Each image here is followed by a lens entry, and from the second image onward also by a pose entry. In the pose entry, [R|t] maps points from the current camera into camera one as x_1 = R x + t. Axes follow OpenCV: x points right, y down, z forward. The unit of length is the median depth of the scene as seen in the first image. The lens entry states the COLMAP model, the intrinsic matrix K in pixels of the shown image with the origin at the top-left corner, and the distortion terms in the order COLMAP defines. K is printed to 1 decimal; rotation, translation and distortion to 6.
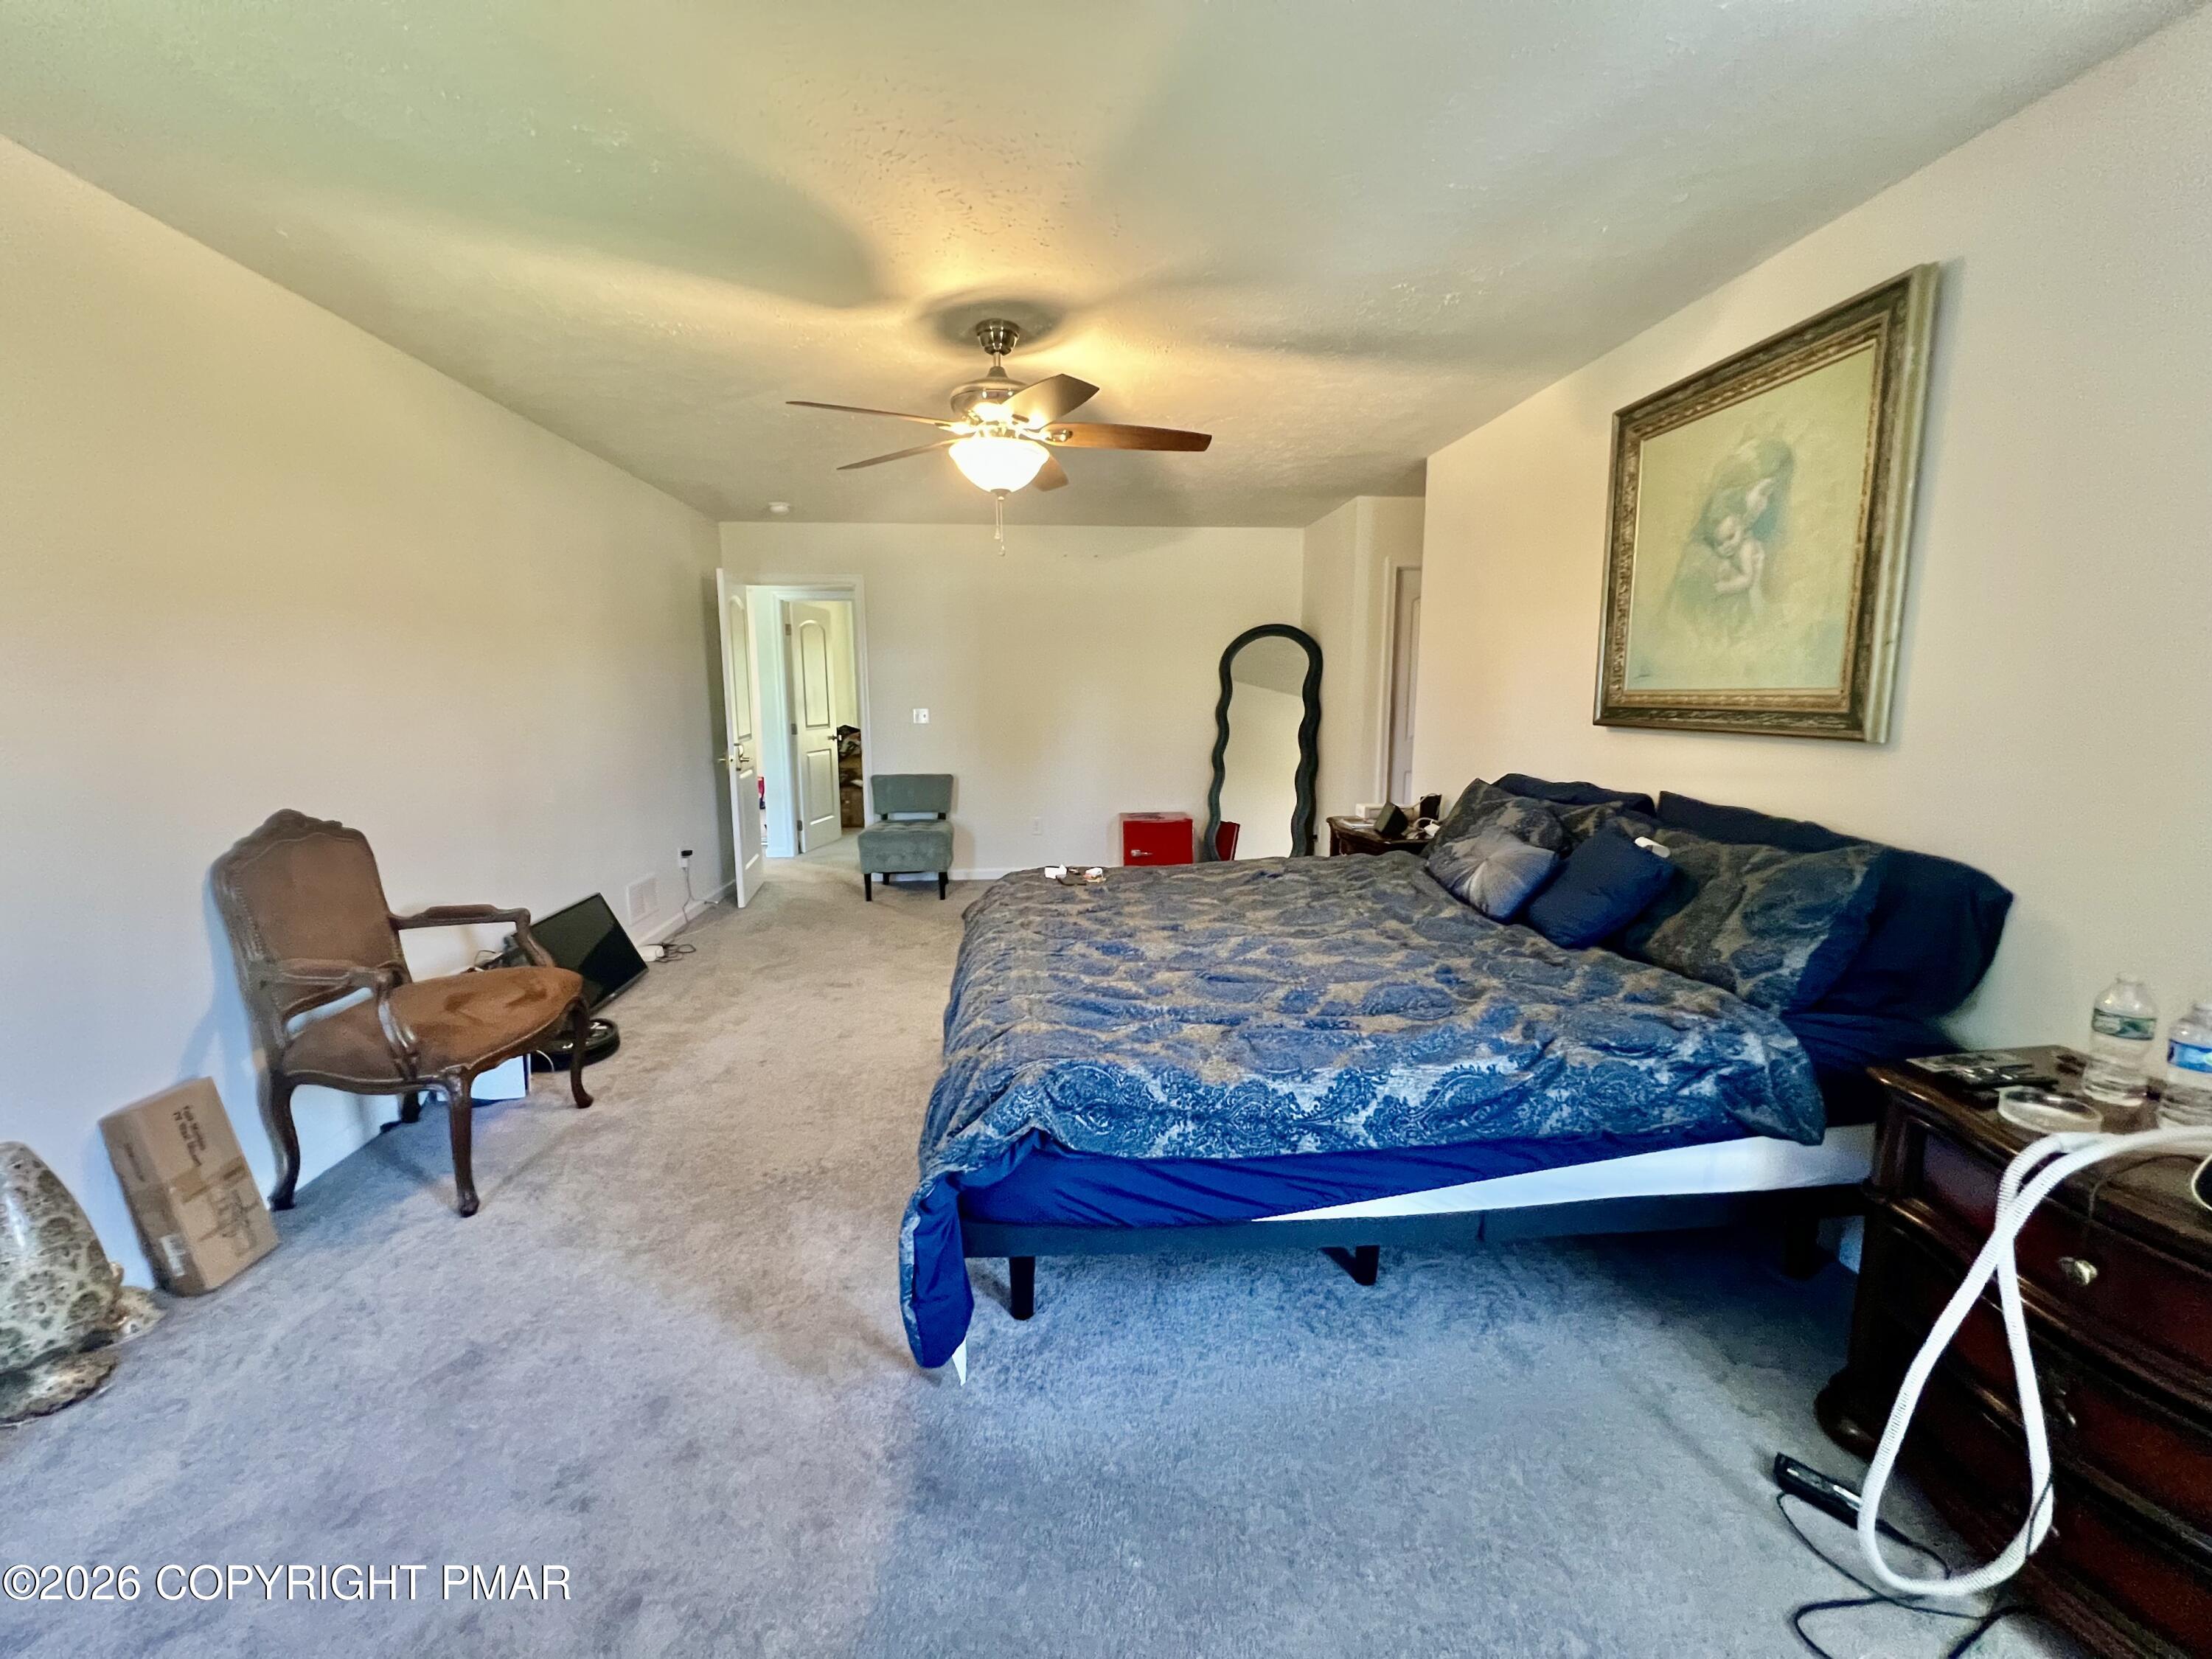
lens RADIAL K [[896.5, 0, 1106.2], [0, 896.5, 821.1], [0, 0, 1]] dist [-0.001584, 0.001009]
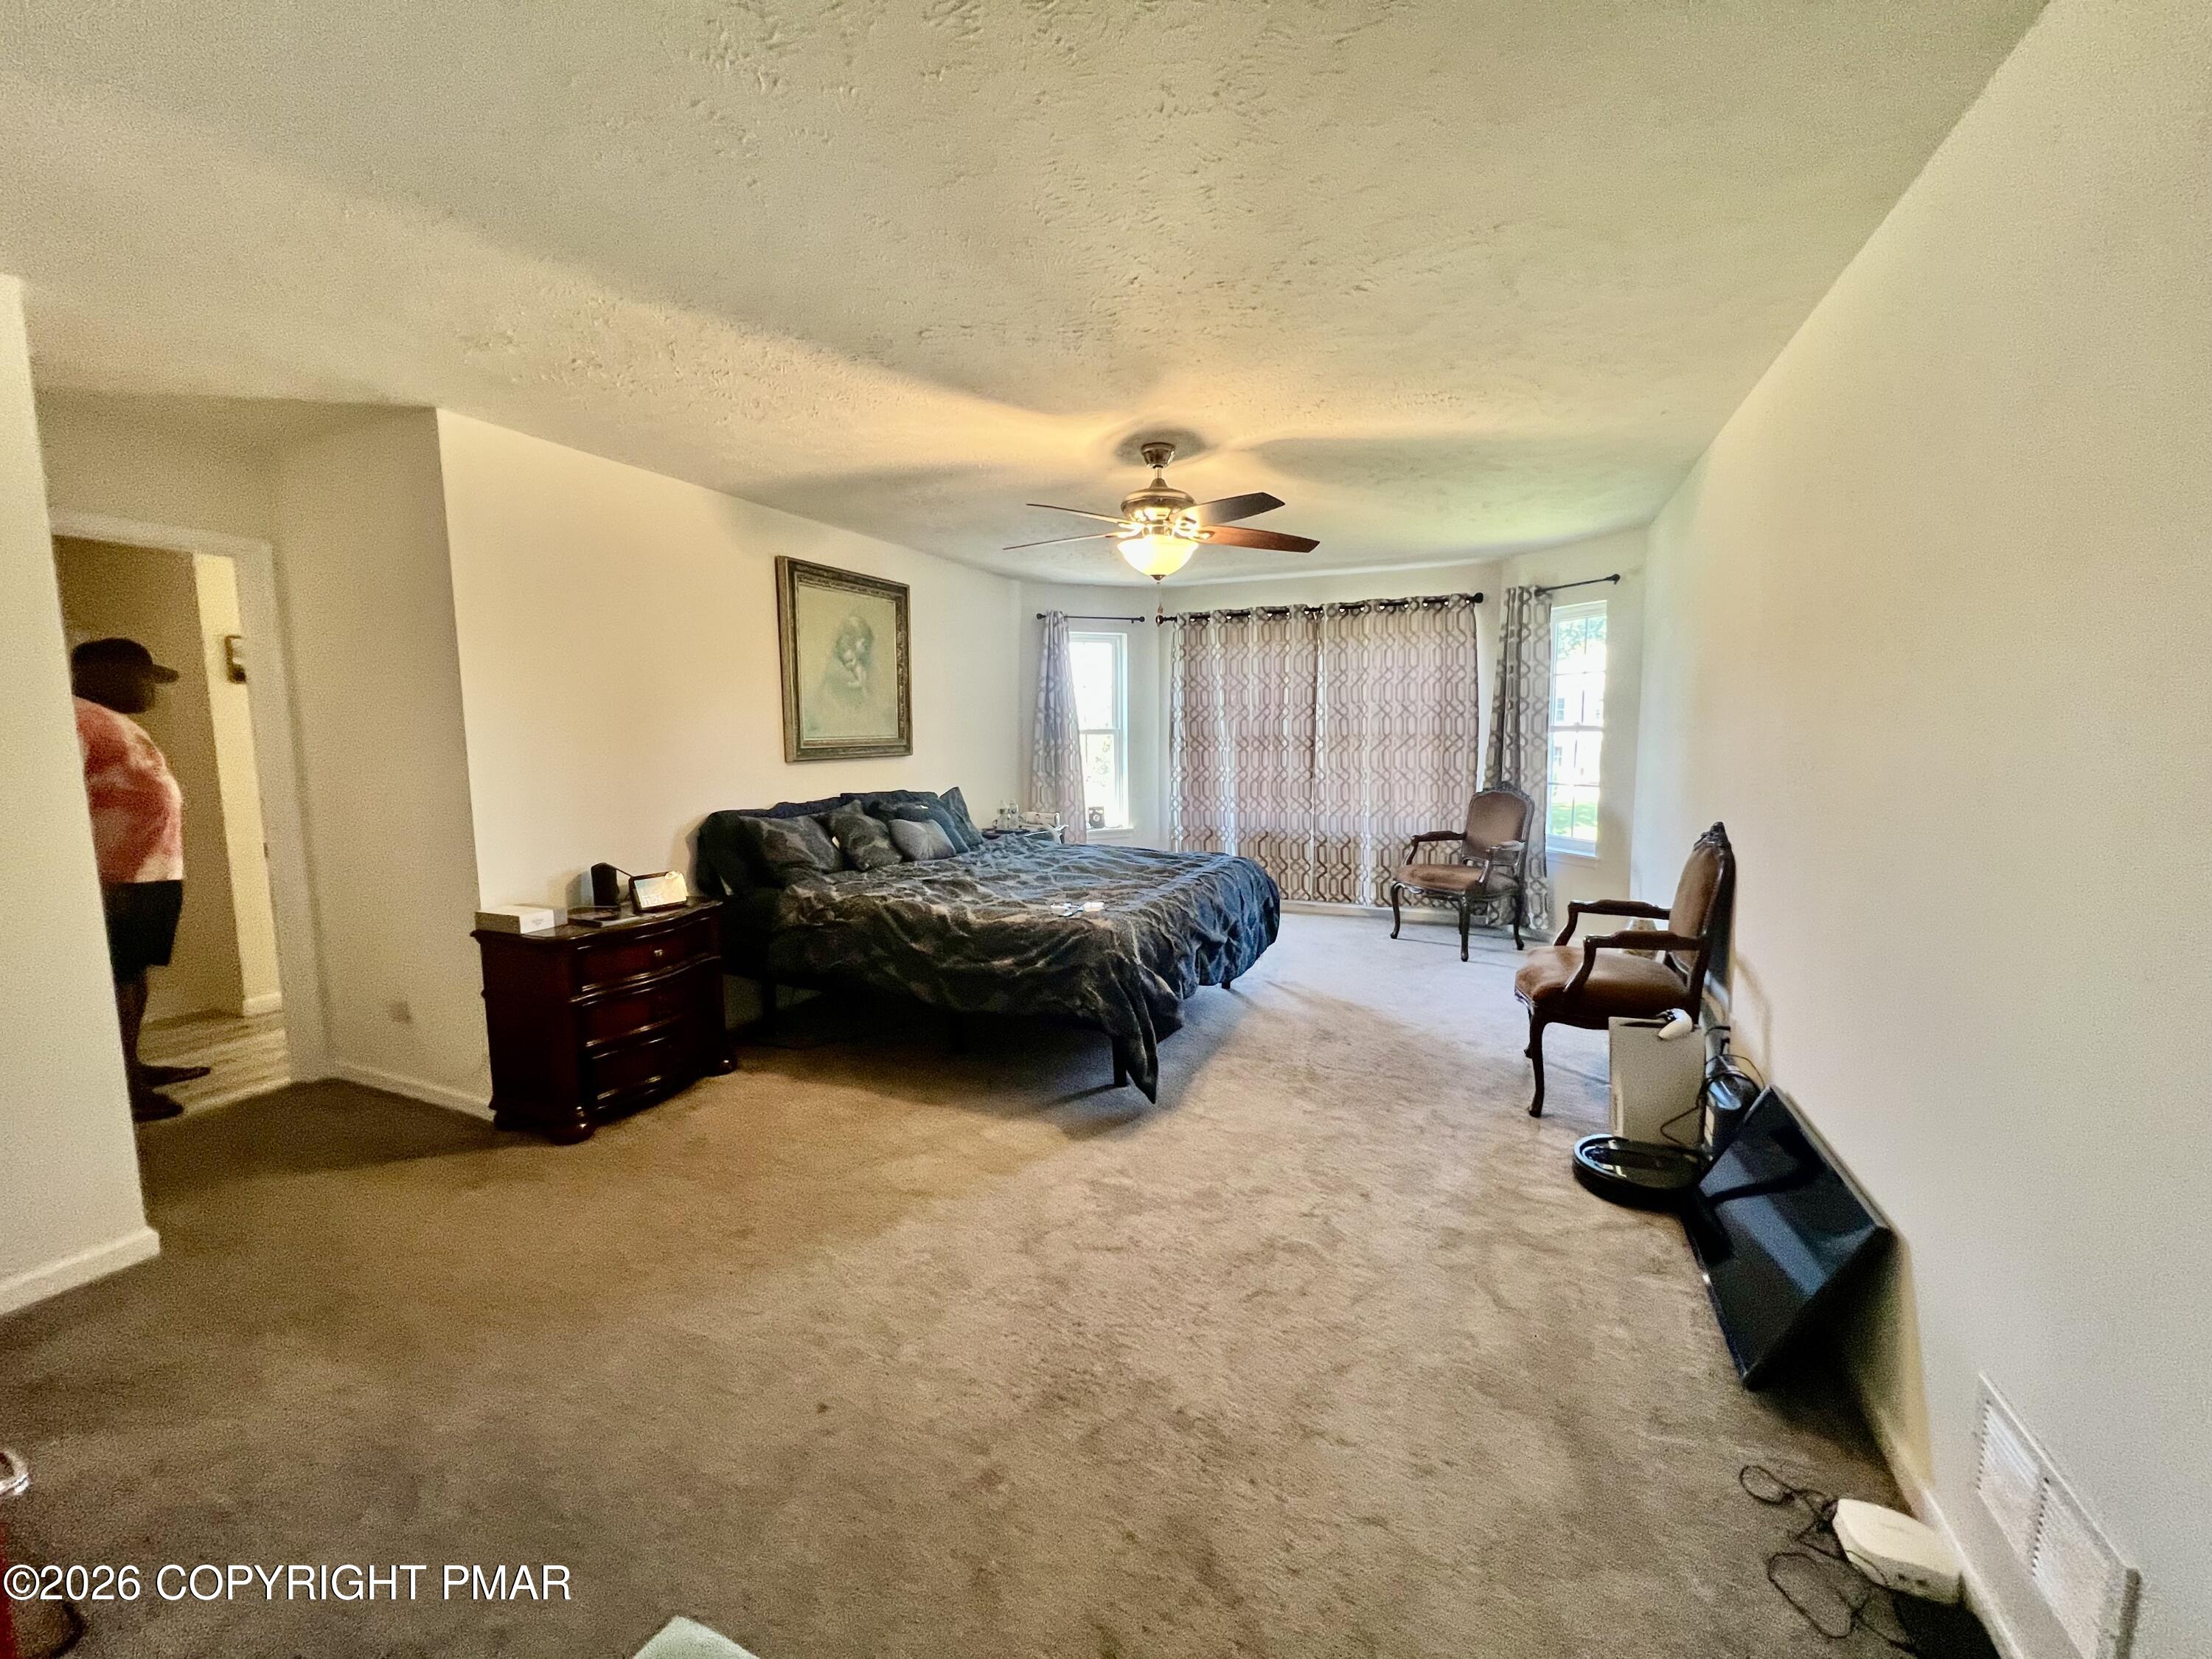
lens RADIAL K [[896.5, 0, 1100.4], [0, 896.5, 826.3], [0, 0, 1]] dist [-0.001584, 0.001009]
pose [[-0.870895, -0.042195, 0.489655, -0.770742], [0.083551, 0.969094, 0.232114, -0.374300], [-0.484316, 0.243058, -0.840453, 2.482113]]
